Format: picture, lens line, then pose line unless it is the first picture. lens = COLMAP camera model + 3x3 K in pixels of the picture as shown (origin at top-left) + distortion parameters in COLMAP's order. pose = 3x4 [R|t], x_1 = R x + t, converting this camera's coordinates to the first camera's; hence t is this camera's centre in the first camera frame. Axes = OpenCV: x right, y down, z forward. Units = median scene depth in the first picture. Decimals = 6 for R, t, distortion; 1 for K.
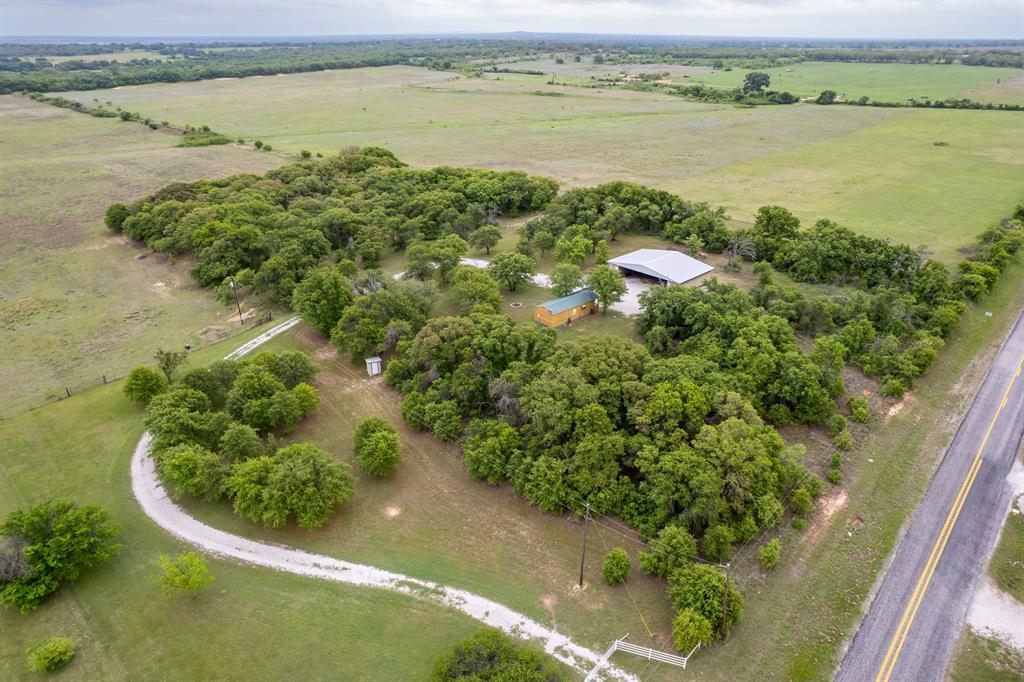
lens RADIAL K [[656.4, 0, 513.3], [0, 656.4, 347.3], [0, 0, 1]] dist [-0.076990, 0.068976]
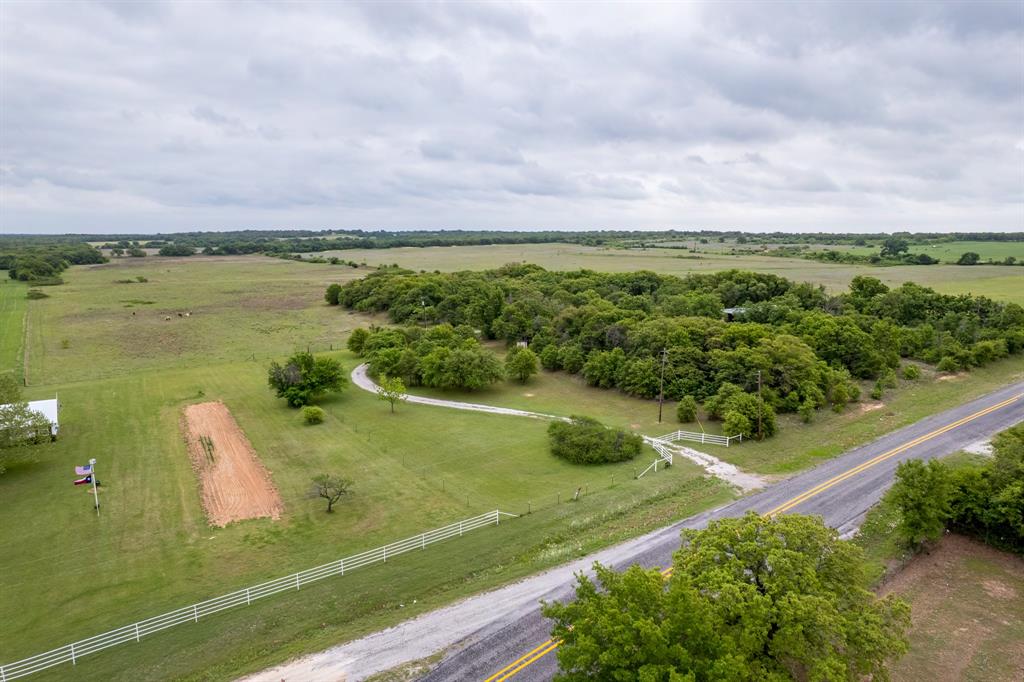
lens RADIAL K [[656.4, 0, 513.3], [0, 656.4, 347.3], [0, 0, 1]] dist [-0.076990, 0.068976]
pose [[0.974709, 0.042138, -0.219471, 0.040766], [-0.101190, 0.958840, -0.265303, 0.255229], [0.199258, 0.280802, 0.938854, -0.166642]]
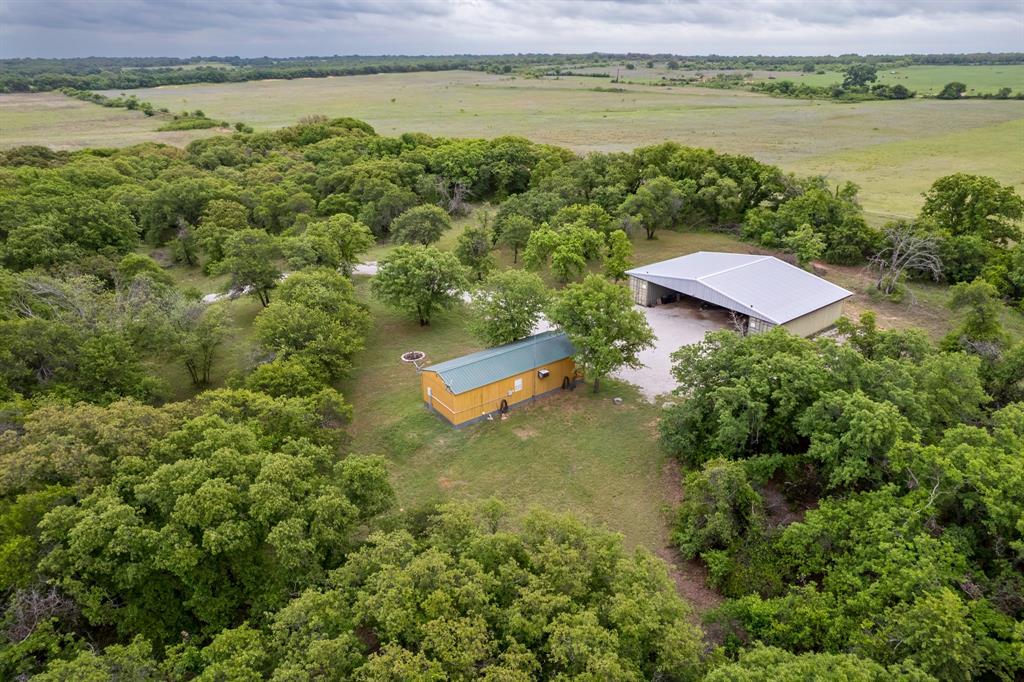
lens RADIAL K [[656.4, 0, 513.3], [0, 656.4, 347.3], [0, 0, 1]] dist [-0.076990, 0.068976]
pose [[0.993830, 0.043874, -0.101867, 0.096873], [-0.046975, 0.998497, -0.028244, -0.048794], [0.100475, 0.032855, 0.994397, 0.434319]]
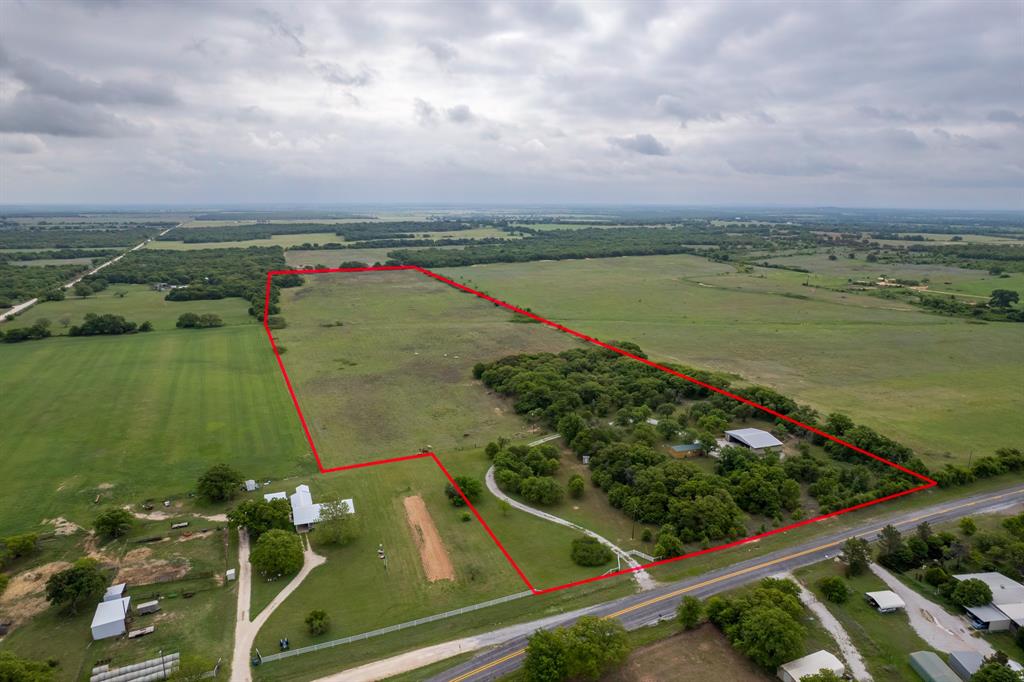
lens RADIAL K [[656.4, 0, 513.3], [0, 656.4, 347.3], [0, 0, 1]] dist [-0.076990, 0.068976]
pose [[0.903404, 0.099881, -0.416995, 0.298150], [-0.193474, 0.962820, -0.188535, 0.084373], [0.382660, 0.251001, 0.889140, -0.769266]]
